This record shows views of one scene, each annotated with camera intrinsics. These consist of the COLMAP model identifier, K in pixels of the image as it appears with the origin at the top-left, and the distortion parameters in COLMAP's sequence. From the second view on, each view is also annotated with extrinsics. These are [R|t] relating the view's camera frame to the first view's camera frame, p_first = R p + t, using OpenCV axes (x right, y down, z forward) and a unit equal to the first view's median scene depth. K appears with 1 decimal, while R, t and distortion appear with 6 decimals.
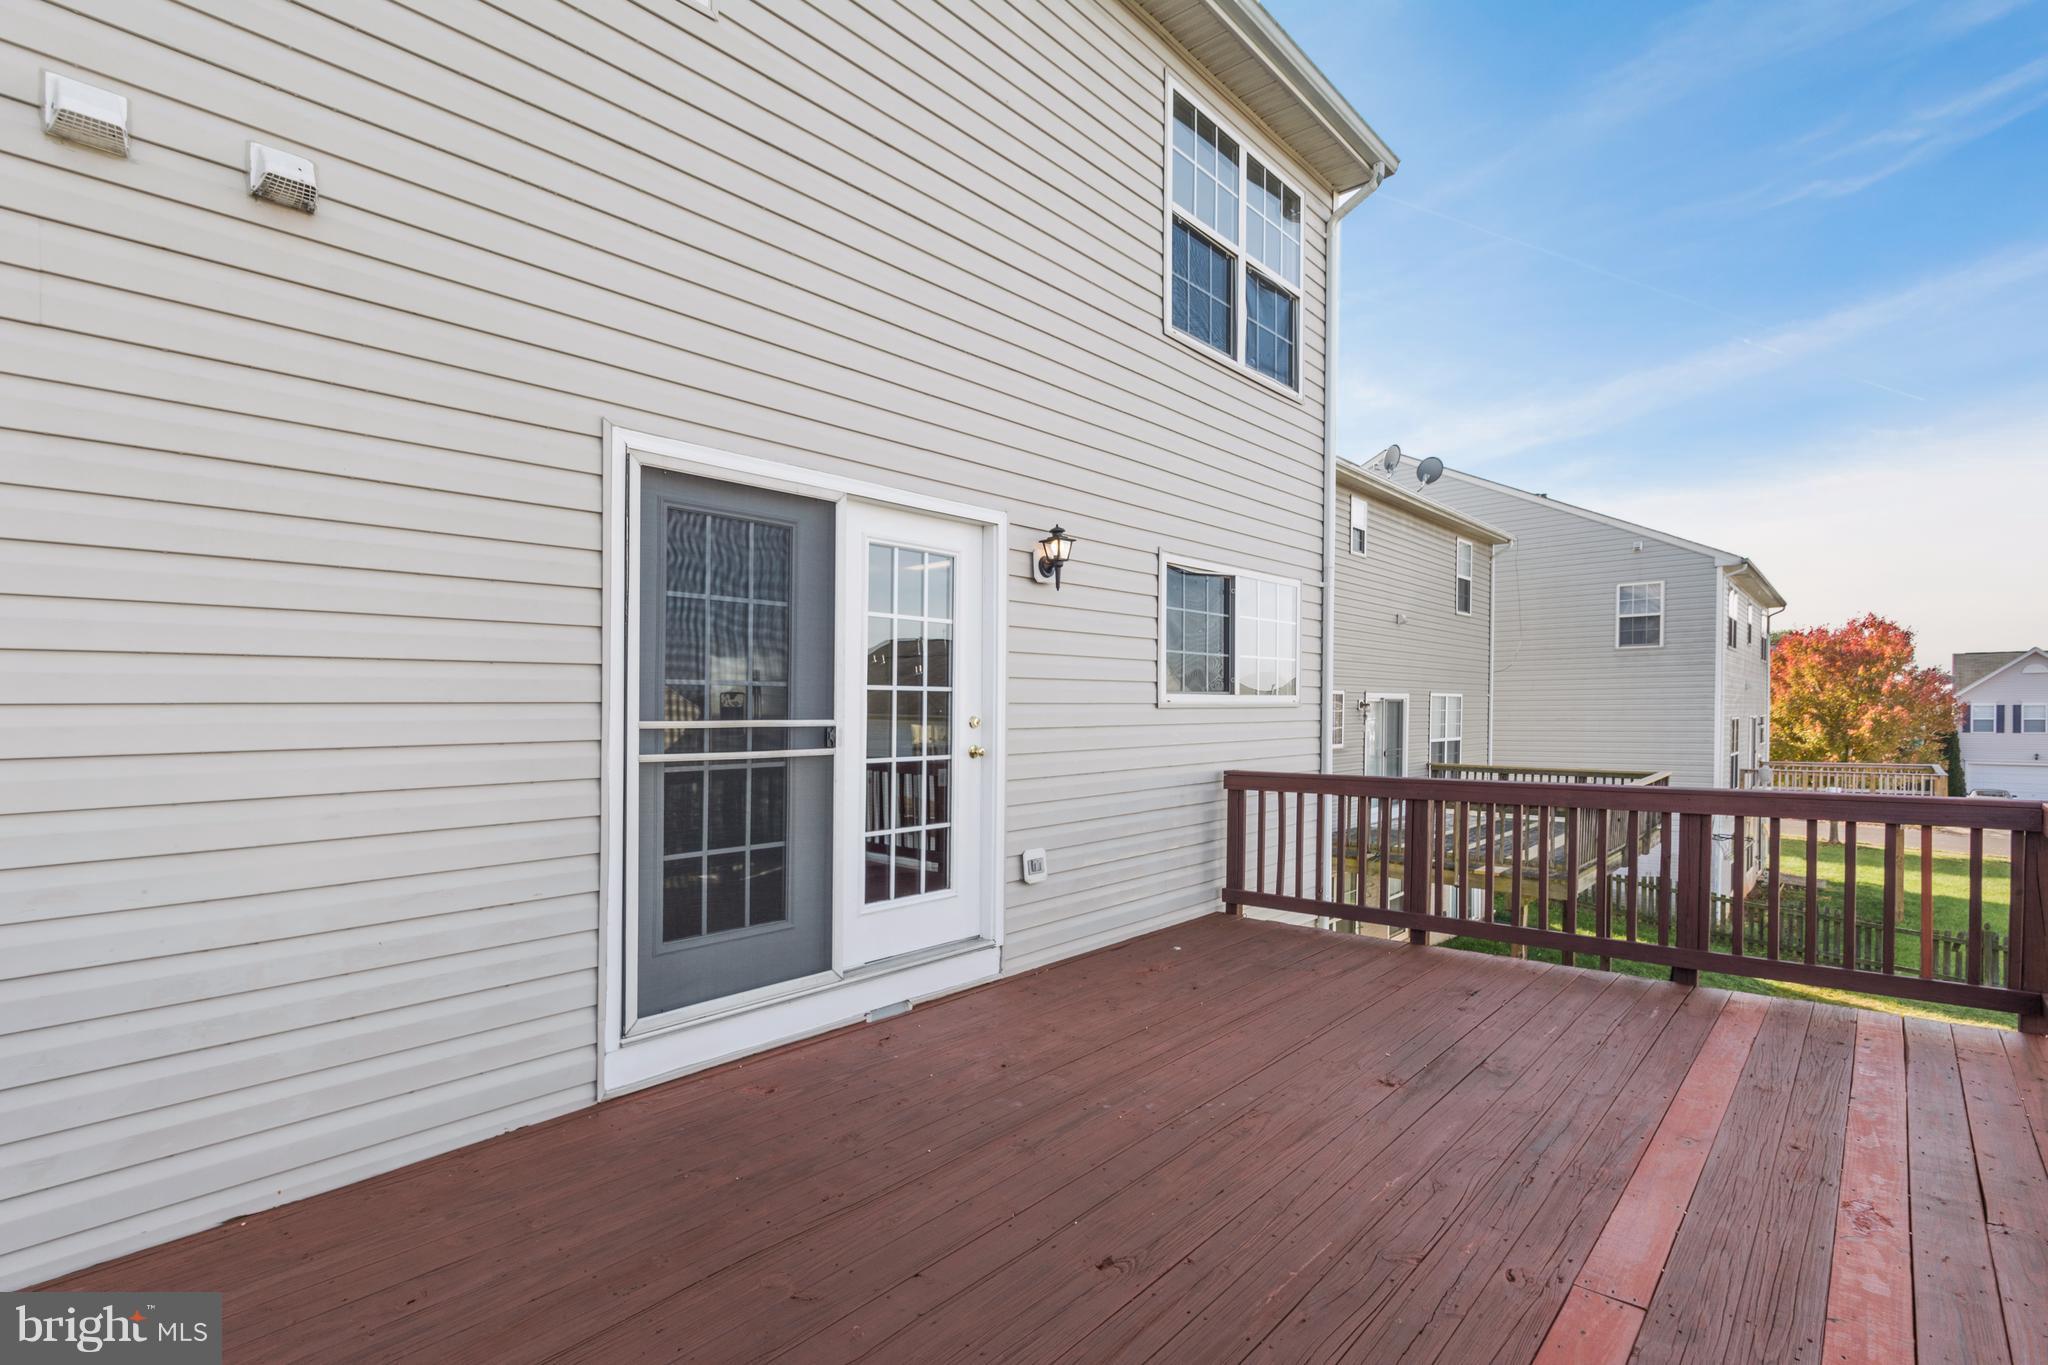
lens RADIAL K [[992.4, 0, 1009.6], [0, 992.4, 687.6], [0, 0, 1]] dist [-0.000014, -0.000161]
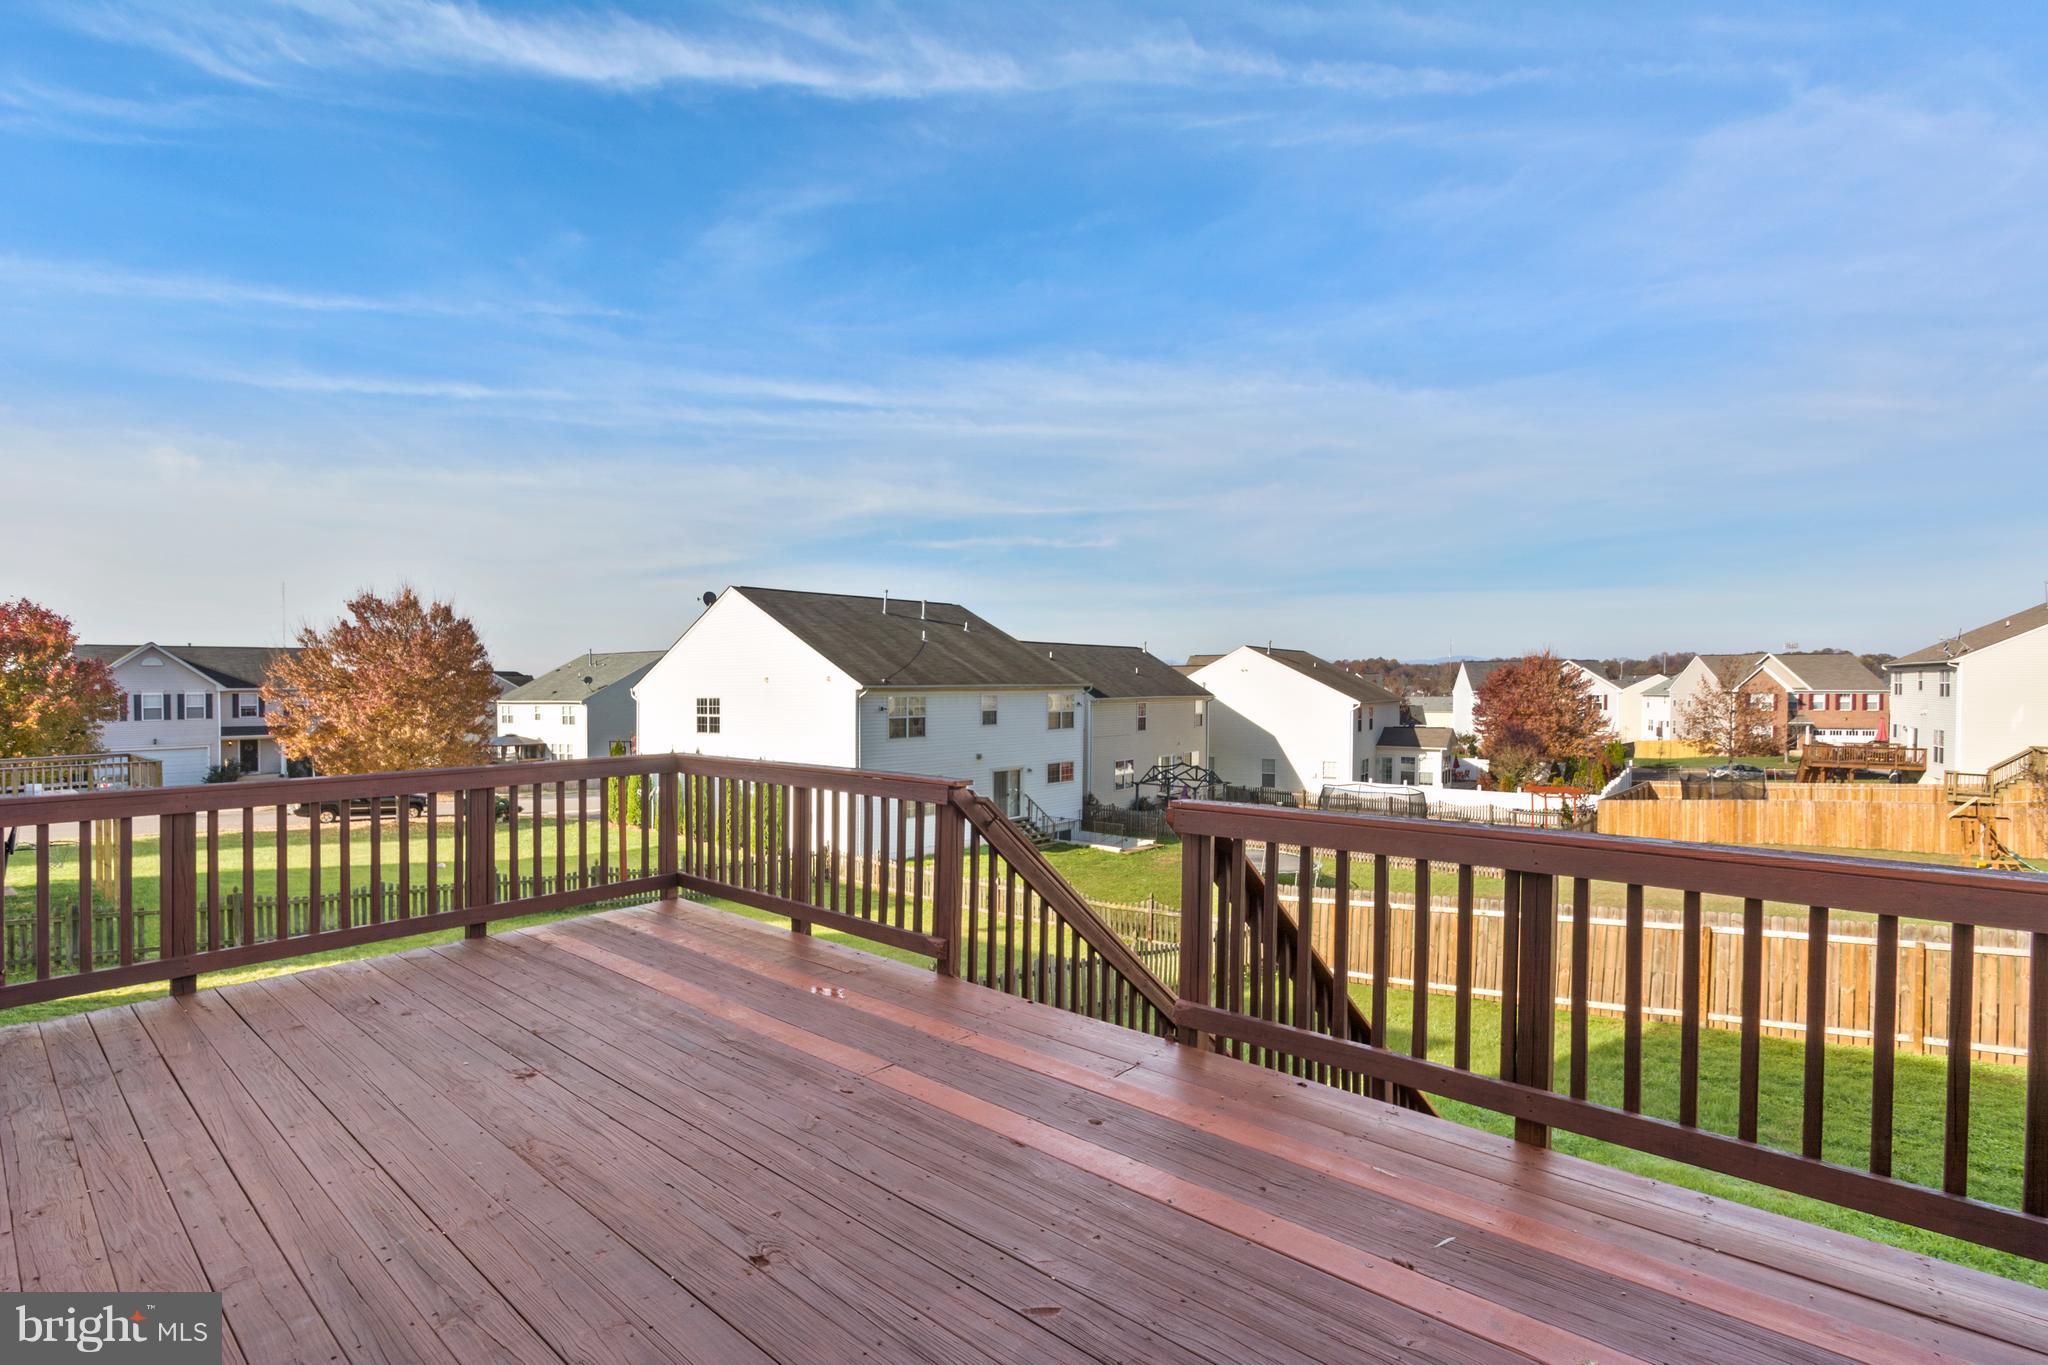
lens RADIAL K [[992.4, 0, 1009.6], [0, 992.4, 687.6], [0, 0, 1]] dist [-0.000014, -0.000161]
pose [[-0.028917, 0.002913, 0.999578, -0.111130], [-0.012641, 0.999915, -0.003280, 0.001484], [-0.999502, -0.012730, -0.028878, 0.097619]]
